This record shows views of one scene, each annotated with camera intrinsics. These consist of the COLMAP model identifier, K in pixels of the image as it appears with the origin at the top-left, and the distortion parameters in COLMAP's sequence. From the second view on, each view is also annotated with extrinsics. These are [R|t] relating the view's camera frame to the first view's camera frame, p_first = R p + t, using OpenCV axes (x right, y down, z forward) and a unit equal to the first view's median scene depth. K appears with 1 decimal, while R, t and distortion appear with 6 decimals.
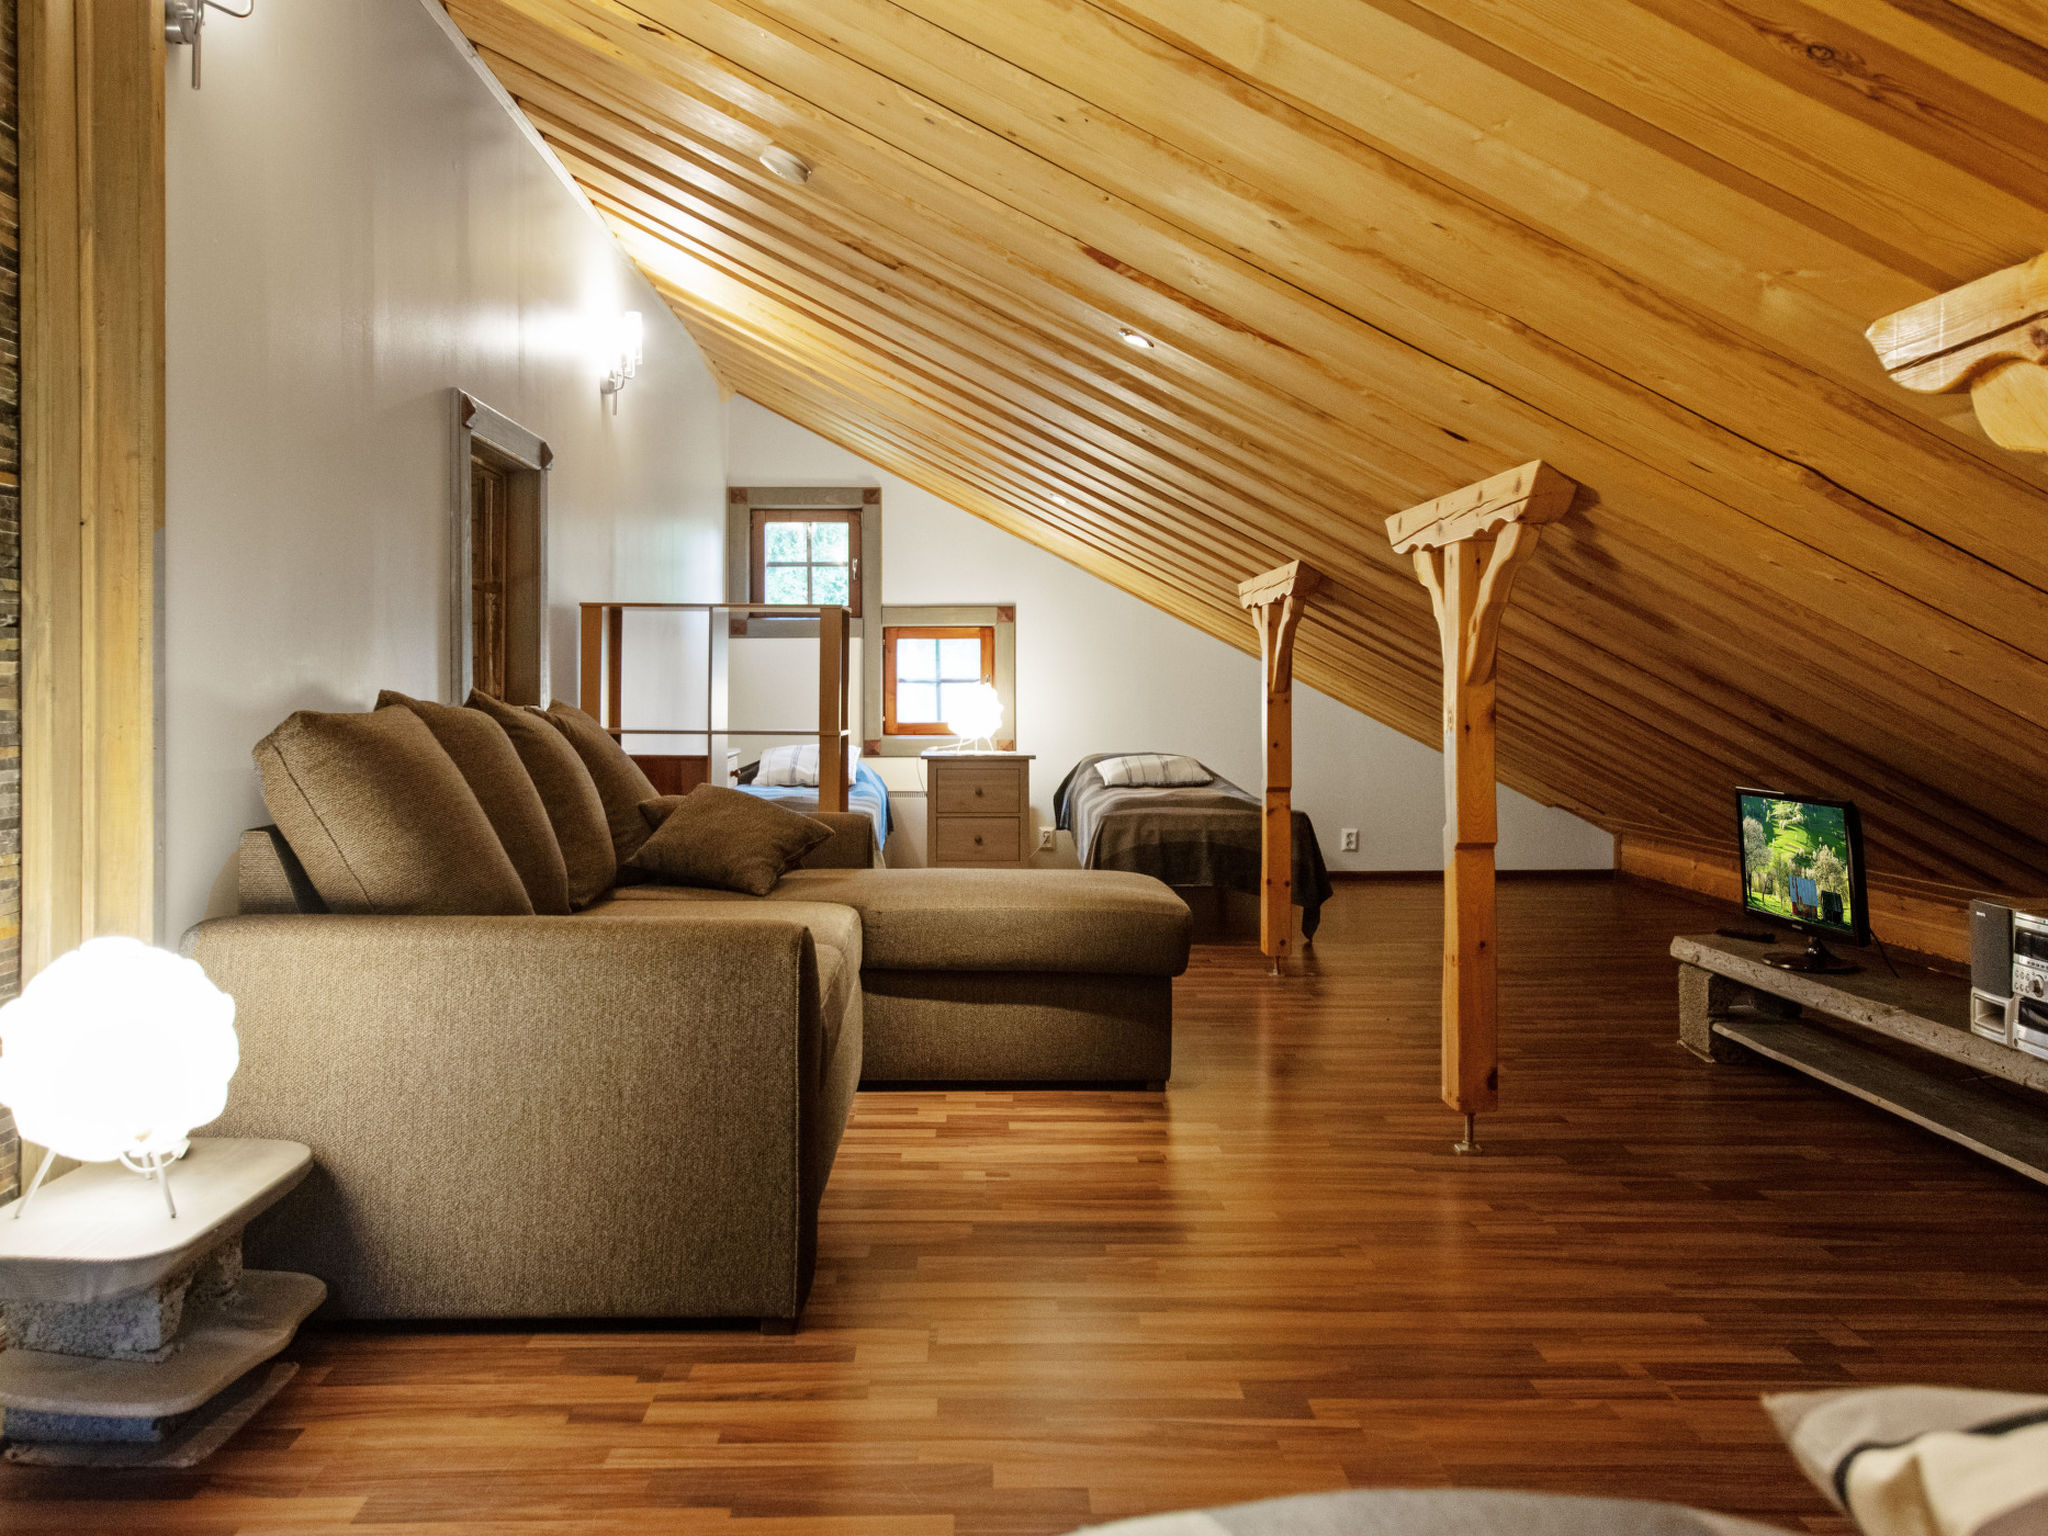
lens RADIAL K [[1702.3, 0, 1027.1], [0, 1702.3, 674.6], [0, 0, 1]] dist [0.039026, 0.011048]
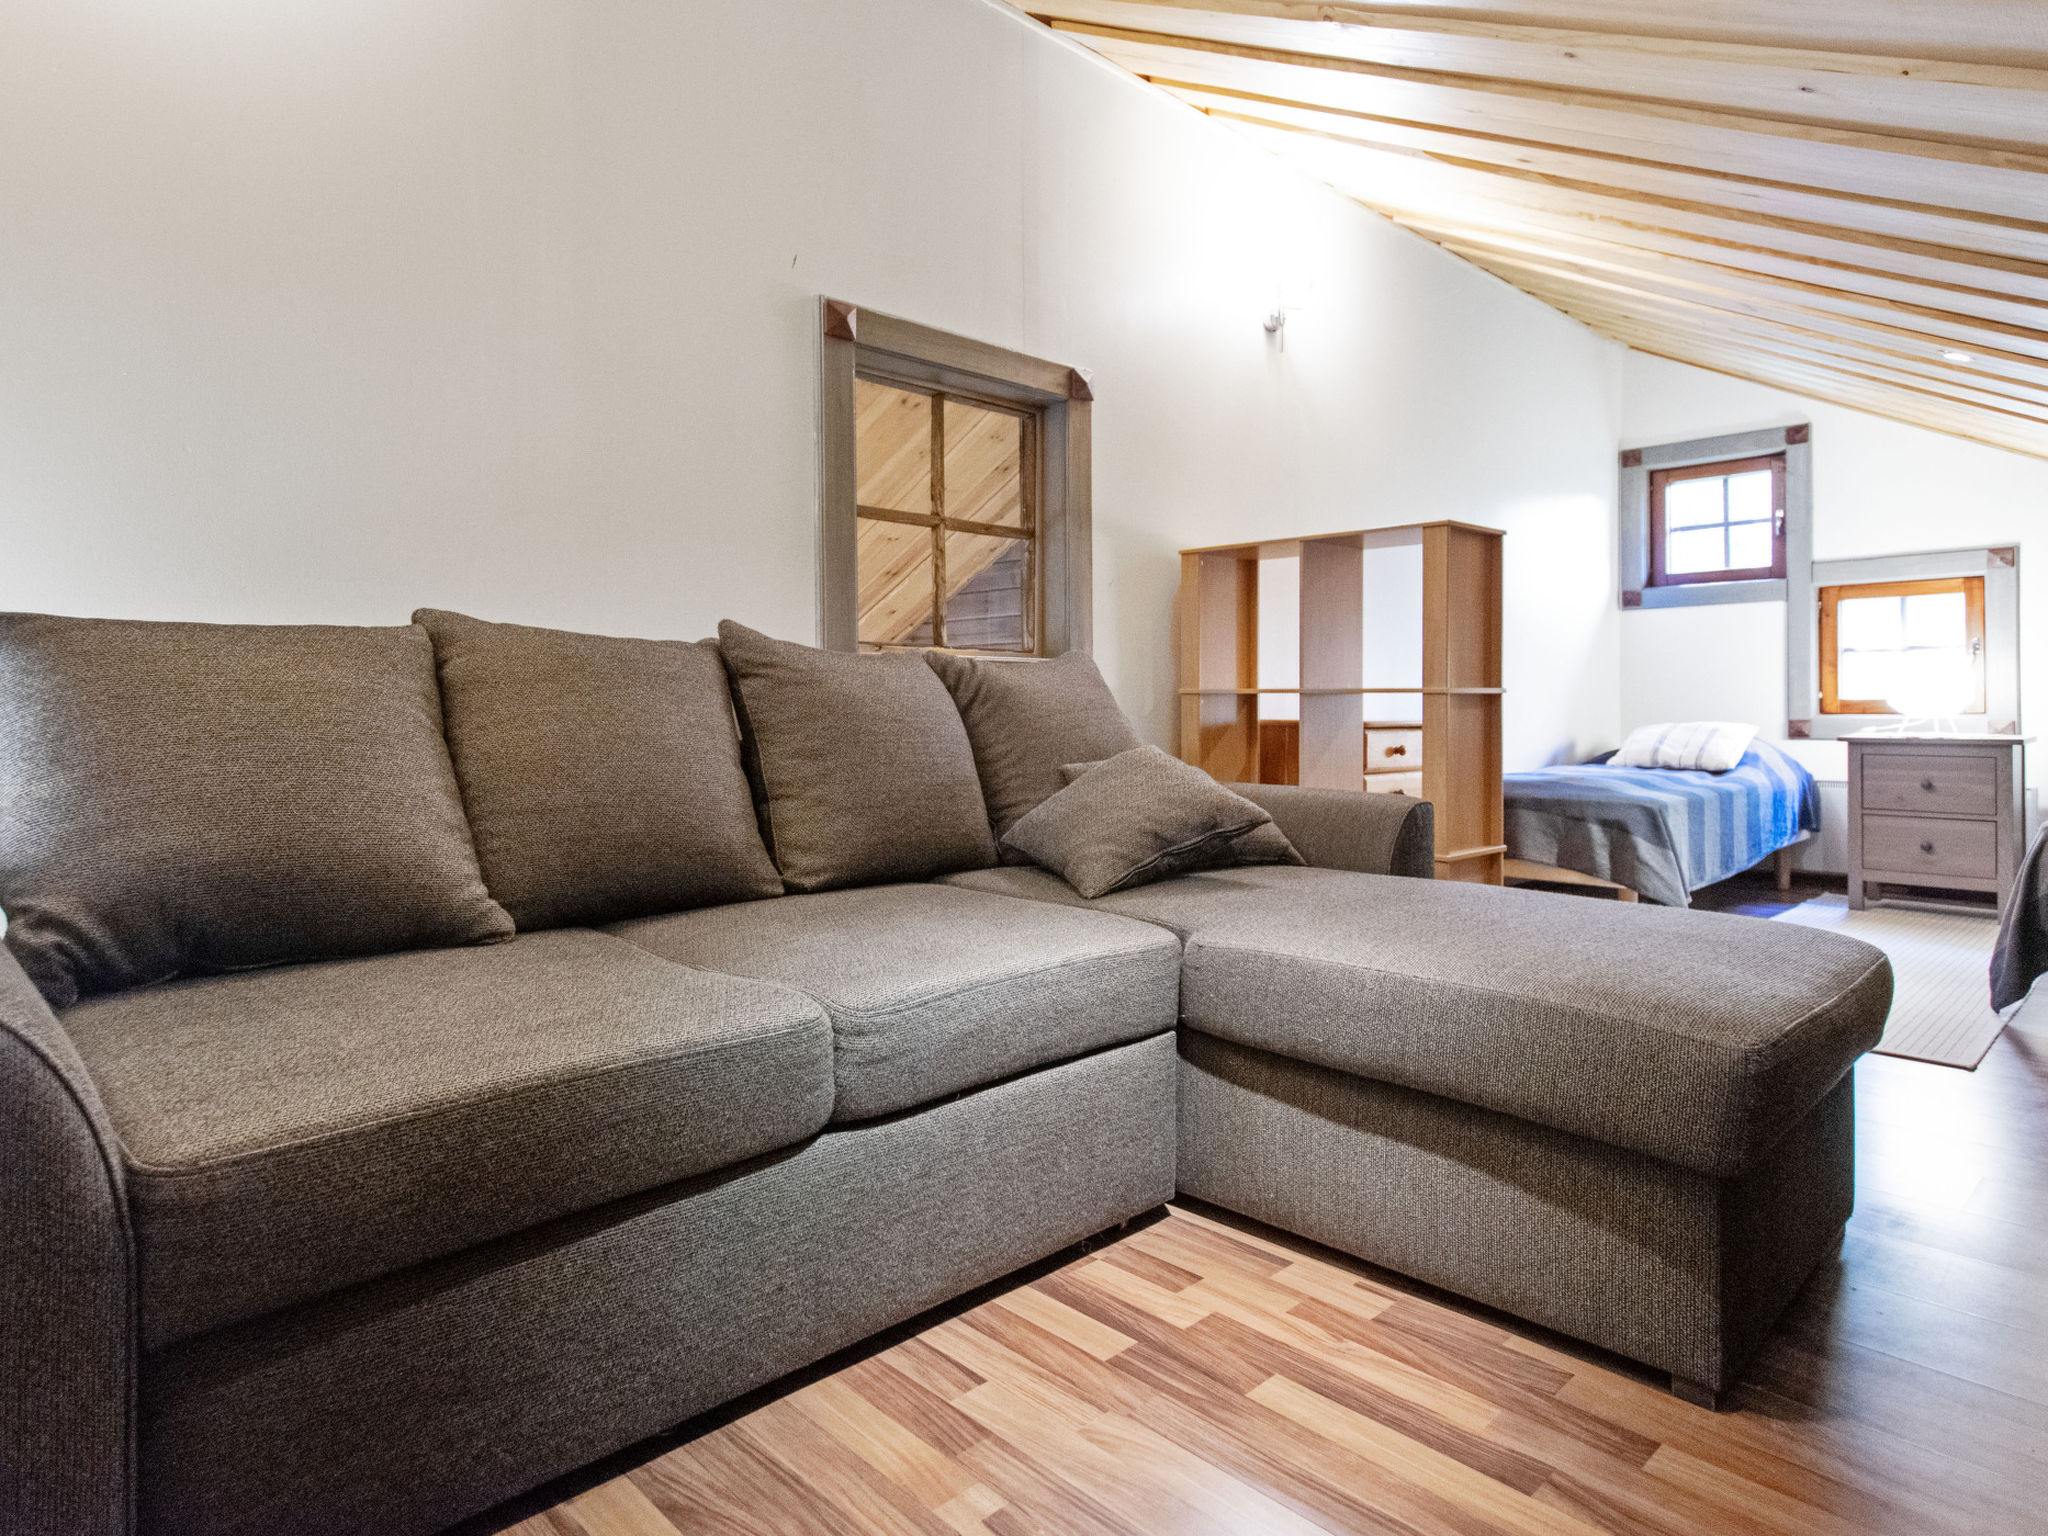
lens RADIAL K [[1205.0, 0, 1028.9], [0, 1205.0, 701.0], [0, 0, 1]] dist [0.015085, 0.000697]
pose [[0.674506, -0.007862, -0.738227, 0.143703], [0.015259, 0.999878, 0.003294, 0.031124], [0.738112, -0.013487, 0.674544, 0.449587]]
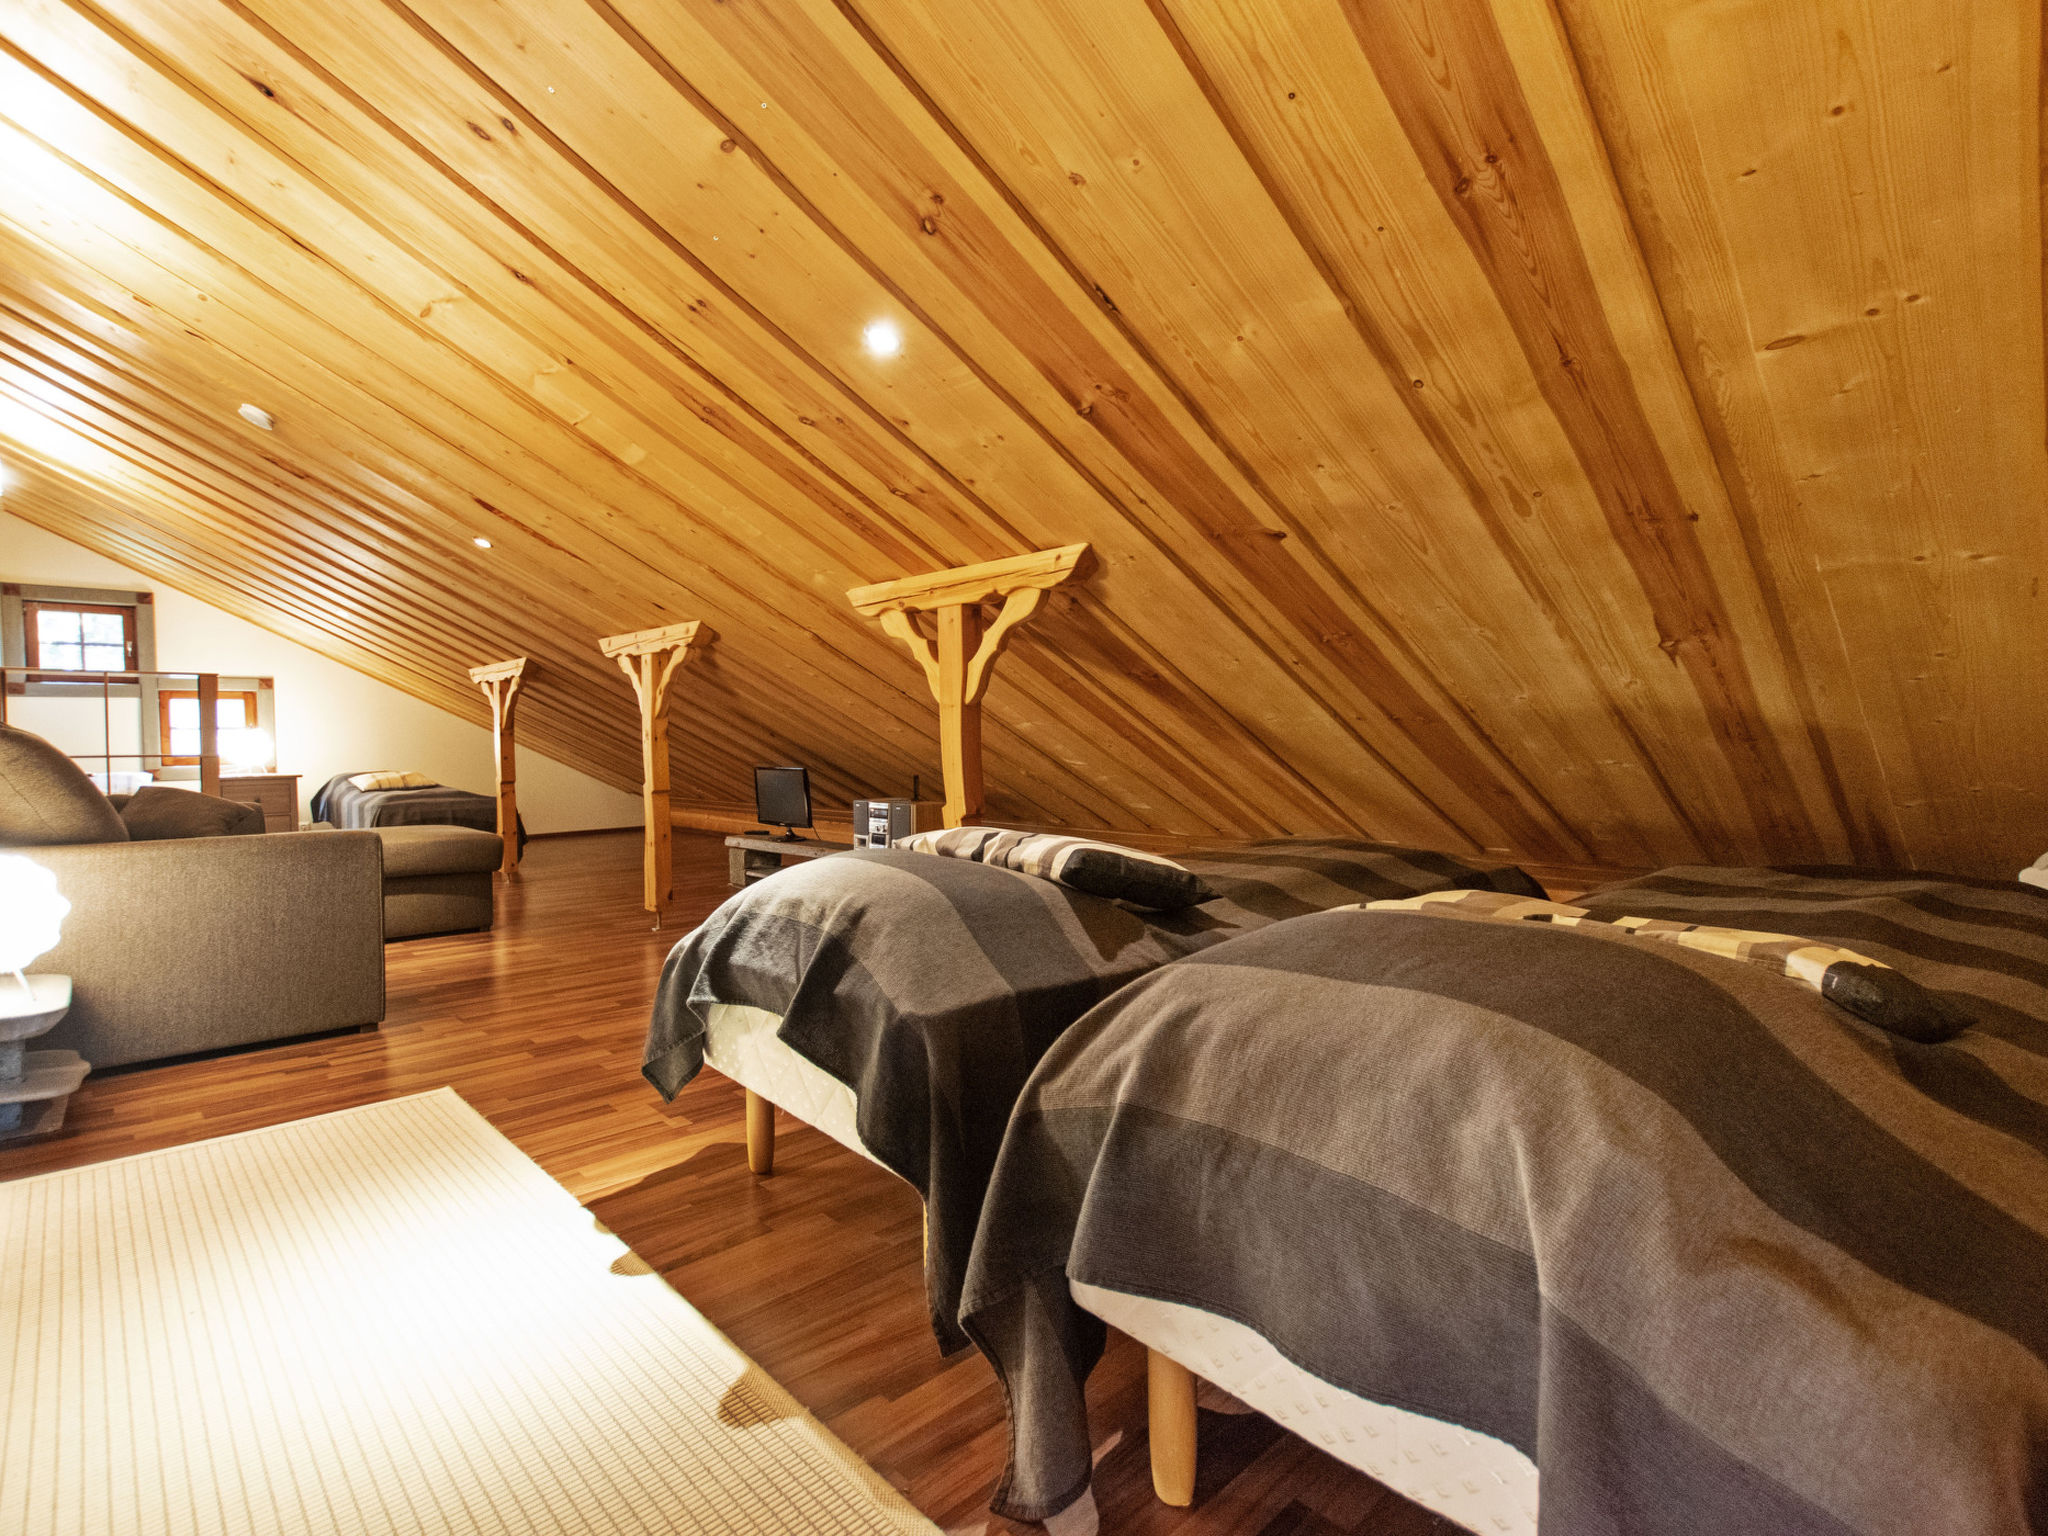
lens RADIAL K [[1003.9, 0, 1024.0], [0, 1003.9, 768.0], [0, 0, 1]] dist [0.003744, 0.000442]
pose [[0.748683, -0.030935, 0.662206, -0.151987], [0.006656, 0.999211, 0.039154, 0.013305], [-0.662894, -0.024906, 0.748299, -0.175820]]
